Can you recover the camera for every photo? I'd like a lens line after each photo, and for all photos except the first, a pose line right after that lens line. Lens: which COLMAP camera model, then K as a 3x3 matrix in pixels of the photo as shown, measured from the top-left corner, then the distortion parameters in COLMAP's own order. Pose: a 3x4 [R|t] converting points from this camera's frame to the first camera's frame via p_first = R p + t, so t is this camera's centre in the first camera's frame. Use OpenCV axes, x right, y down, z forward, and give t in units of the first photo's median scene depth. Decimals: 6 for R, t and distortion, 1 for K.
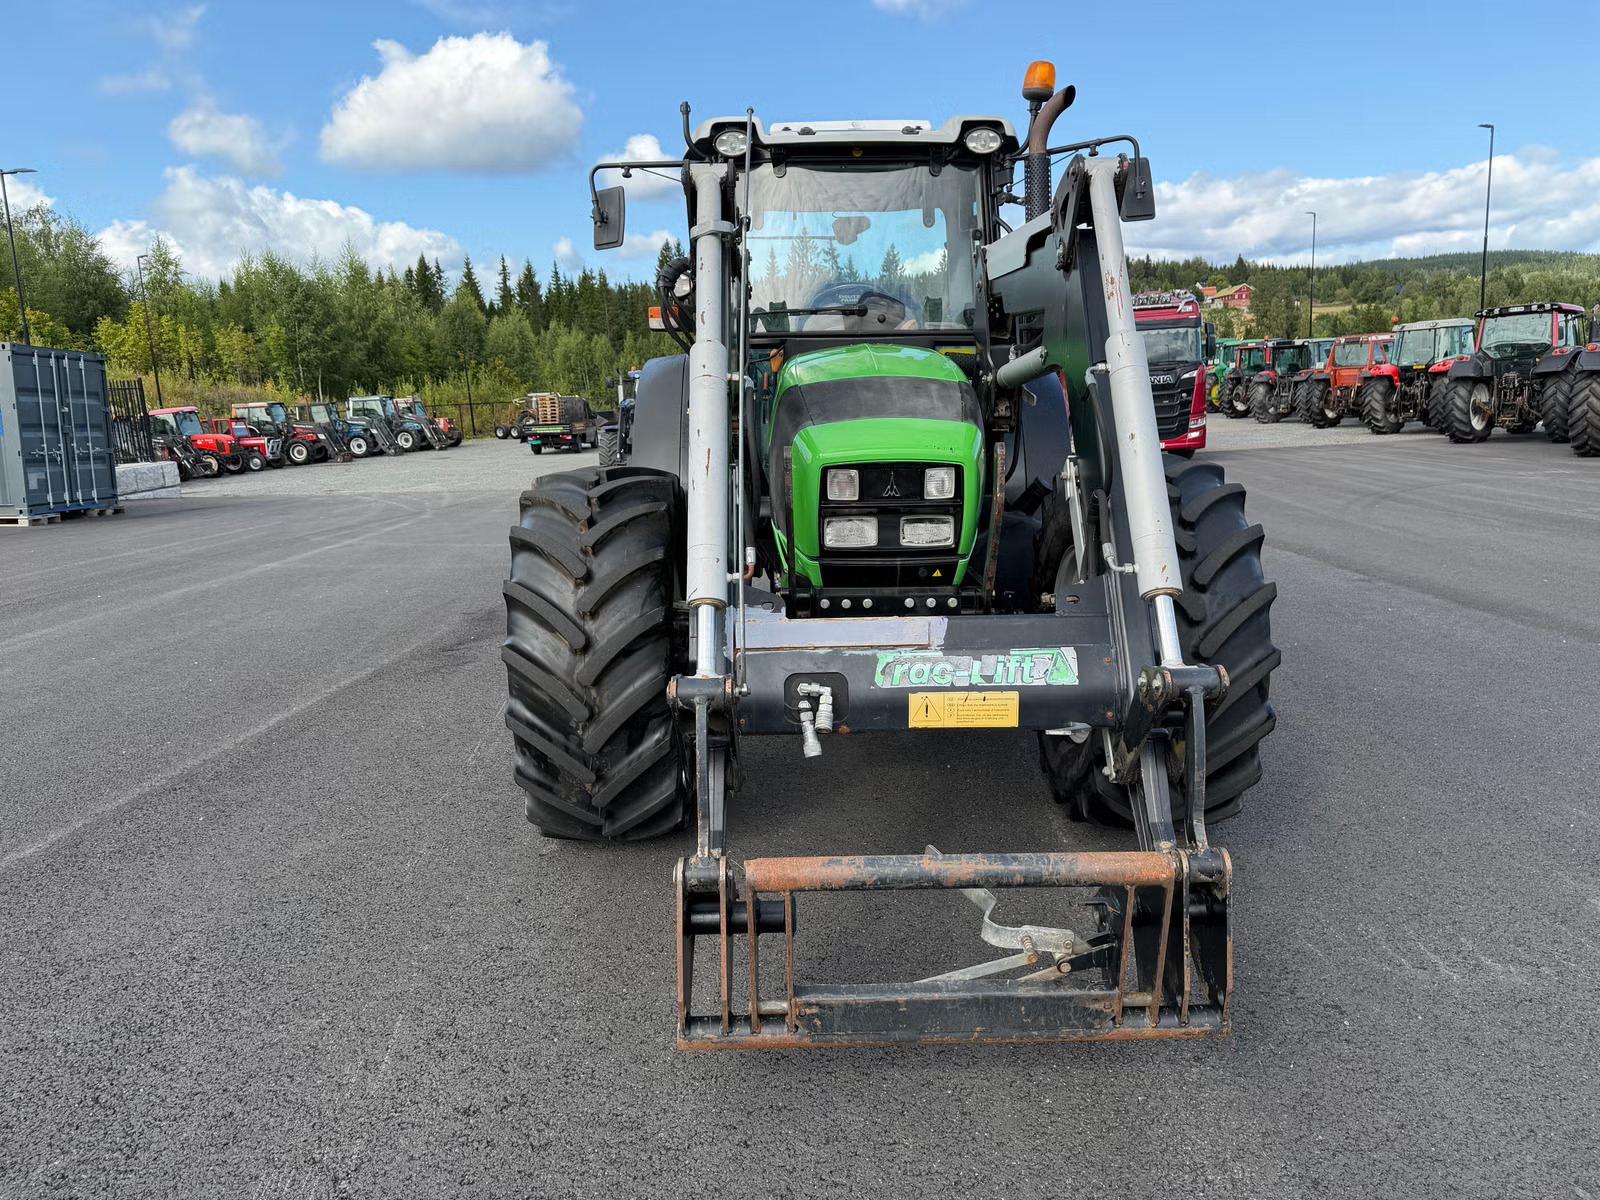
lens RADIAL K [[1127.2, 0, 794.9], [0, 1127.2, 596.6], [0, 0, 1]] dist [0.041546, -0.047922]
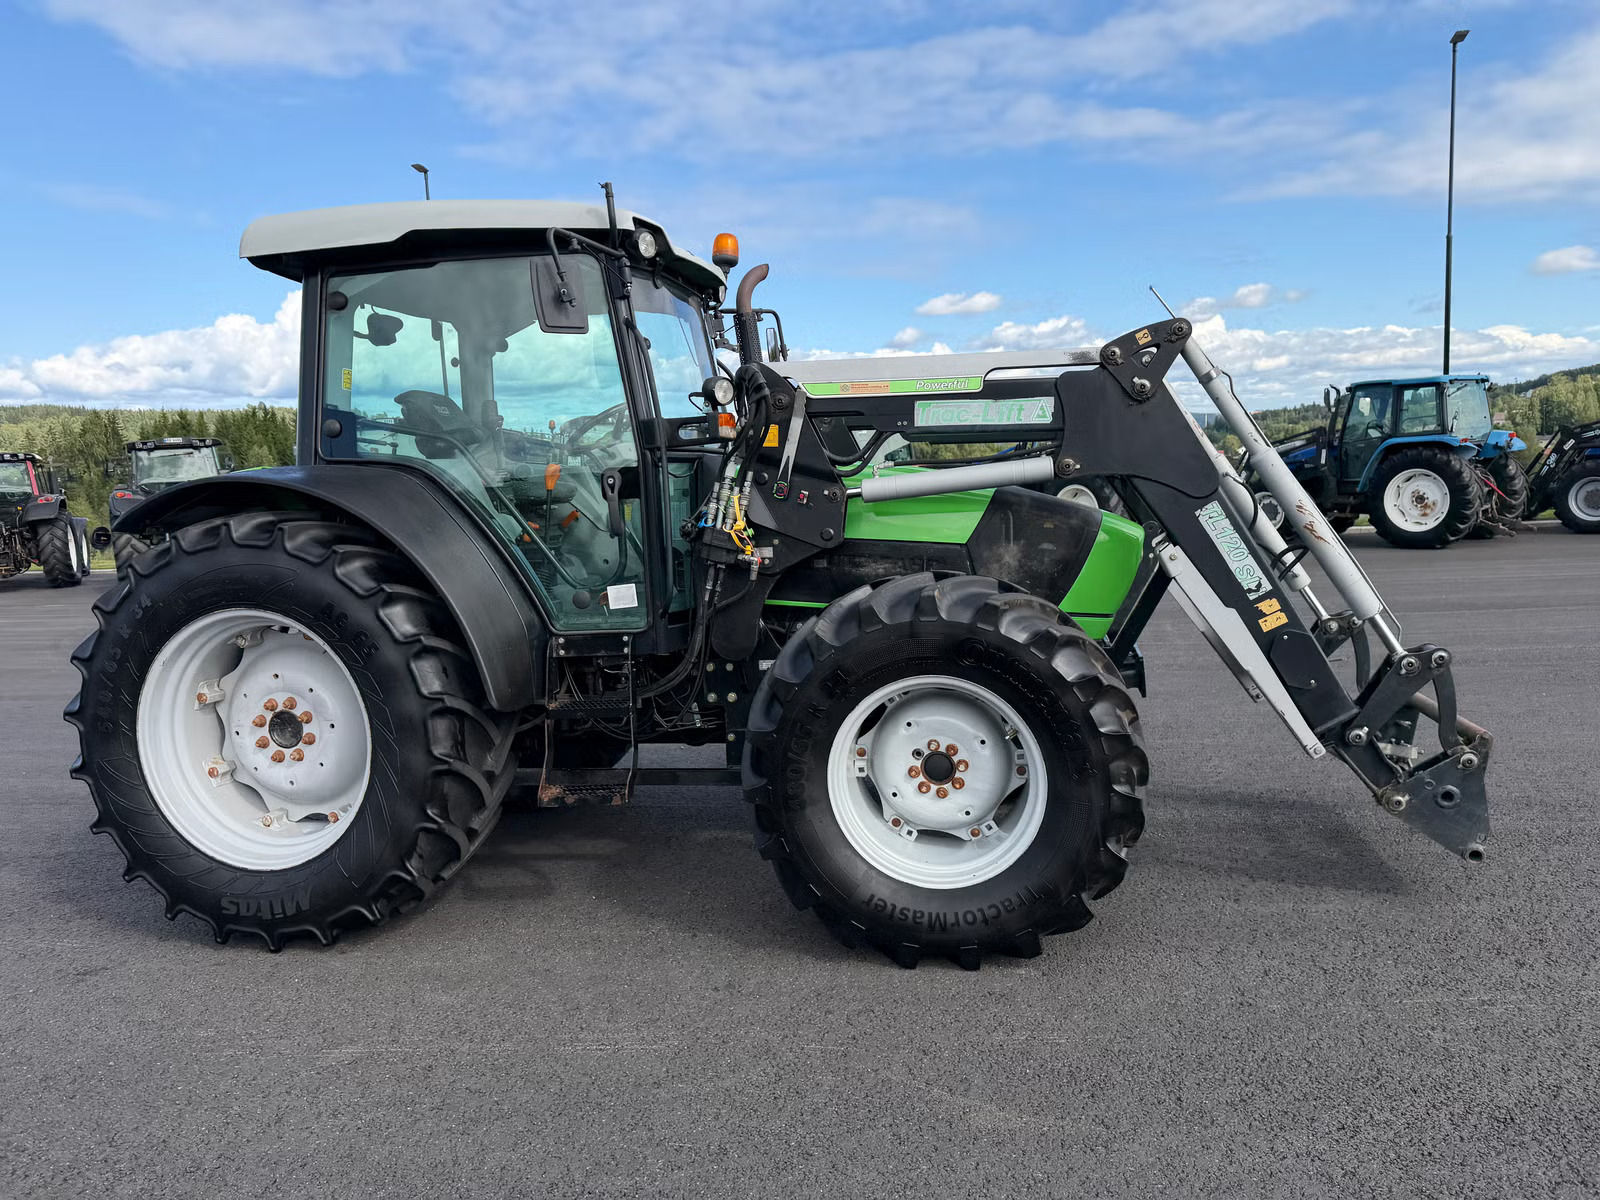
lens RADIAL K [[1127.2, 0, 801.1], [0, 1127.2, 571.6], [0, 0, 1]] dist [0.041546, -0.047922]
pose [[0.221825, -0.065123, 0.972909, -0.947802], [0.214602, 0.976563, 0.016438, -0.130081], [-0.951178, 0.205142, 0.230602, 0.732121]]
